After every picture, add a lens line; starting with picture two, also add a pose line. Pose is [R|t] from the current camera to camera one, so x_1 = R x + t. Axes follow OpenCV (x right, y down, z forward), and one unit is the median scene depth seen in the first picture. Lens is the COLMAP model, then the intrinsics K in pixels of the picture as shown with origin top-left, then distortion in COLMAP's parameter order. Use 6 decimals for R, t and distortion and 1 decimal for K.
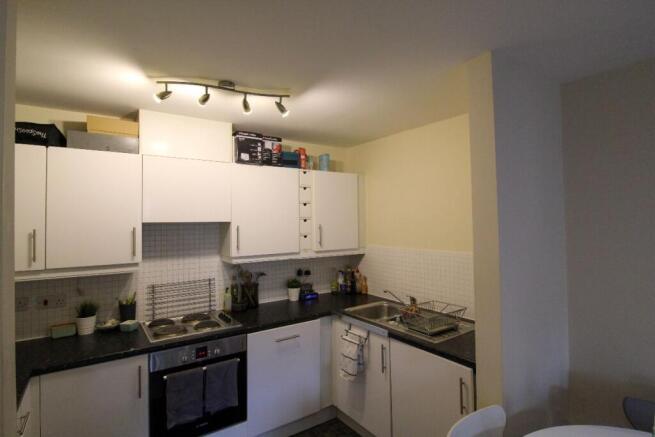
lens RADIAL K [[347.3, 0, 329.6], [0, 347.3, 214.1], [0, 0, 1]] dist [0.002596, -0.005087]
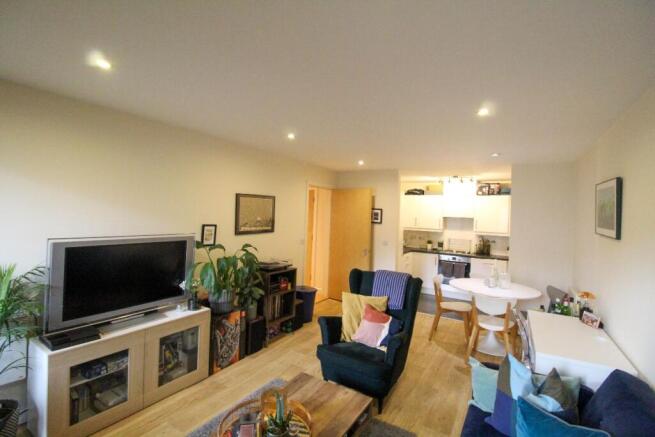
lens RADIAL K [[298.1, 0, 328.7], [0, 298.1, 208.7], [0, 0, 1]] dist [-0.001125, -0.000051]
pose [[0.395758, 0.017323, -0.918191, 1.437864], [-0.026851, 0.999613, 0.007286, -0.036974], [0.917962, 0.021771, 0.396070, -0.963584]]
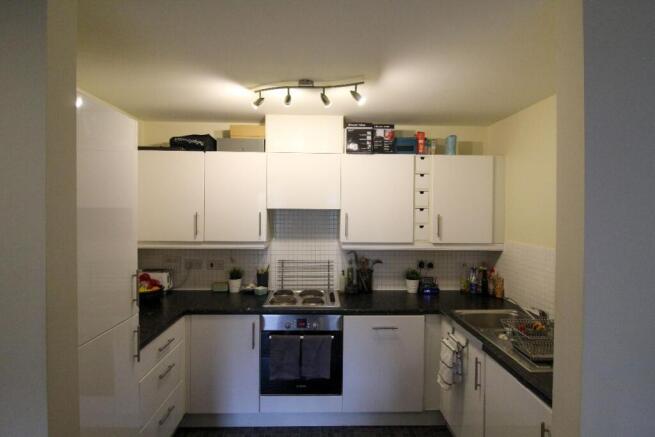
lens RADIAL K [[347.3, 0, 327.1], [0, 347.3, 213.9], [0, 0, 1]] dist [0.002596, -0.005087]
pose [[0.835122, 0.029336, -0.549281, 0.283019], [-0.008533, 0.999148, 0.040390, -0.007076], [0.549998, -0.029044, 0.834661, 0.093581]]
